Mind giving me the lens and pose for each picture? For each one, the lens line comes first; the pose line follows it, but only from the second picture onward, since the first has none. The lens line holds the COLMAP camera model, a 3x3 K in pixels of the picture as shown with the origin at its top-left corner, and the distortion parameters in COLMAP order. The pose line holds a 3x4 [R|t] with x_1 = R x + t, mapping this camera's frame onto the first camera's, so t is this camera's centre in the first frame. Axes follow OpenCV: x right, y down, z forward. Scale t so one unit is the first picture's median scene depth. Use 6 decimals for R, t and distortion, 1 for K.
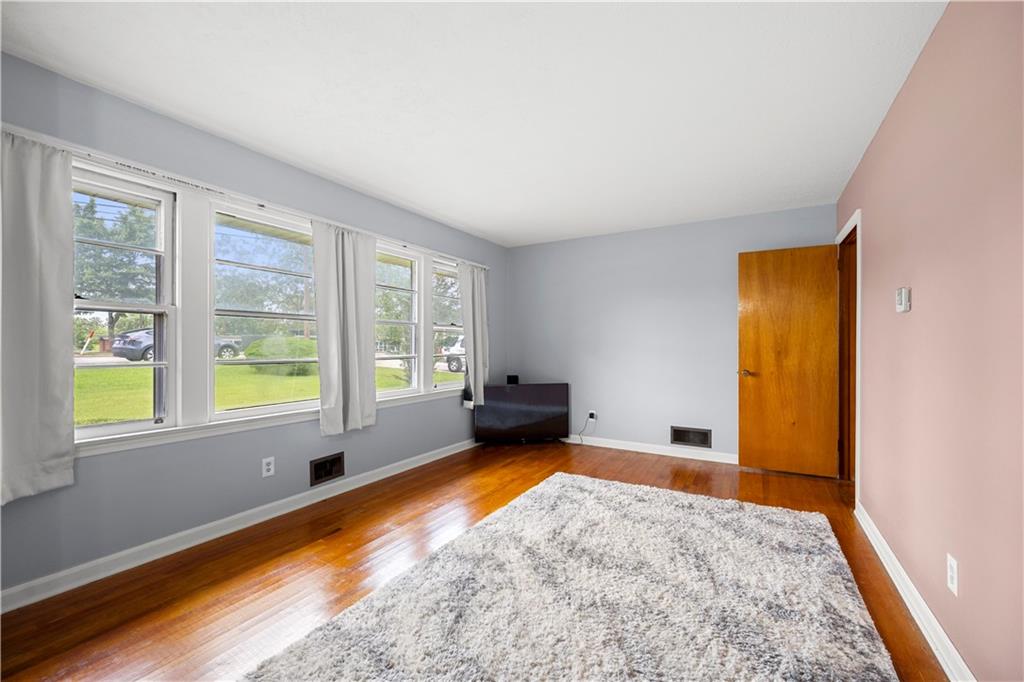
lens RADIAL K [[413.9, 0, 512.0], [0, 413.9, 341.0], [0, 0, 1]] dist [-0.000460, -0.000103]
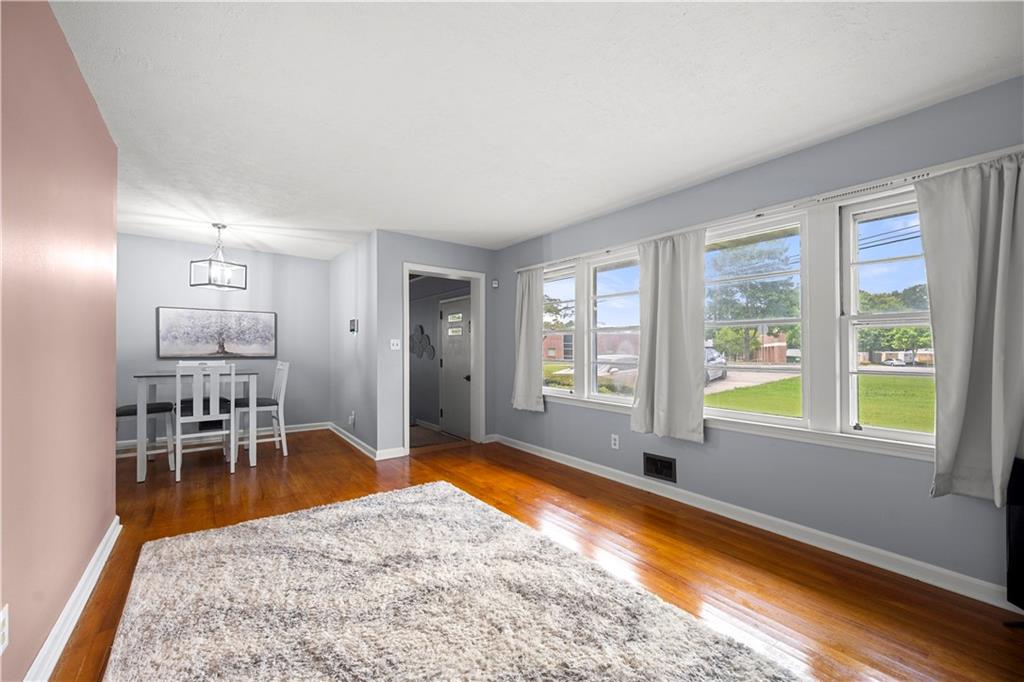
lens RADIAL K [[407.7, 0, 515.3], [0, 407.7, 353.7], [0, 0, 1]] dist [-0.000003, -0.000006]
pose [[-0.380073, 0.005029, -0.924943, 0.714779], [0.004898, 0.999982, 0.003425, 0.008766], [0.924943, -0.003228, -0.380091, 1.122451]]
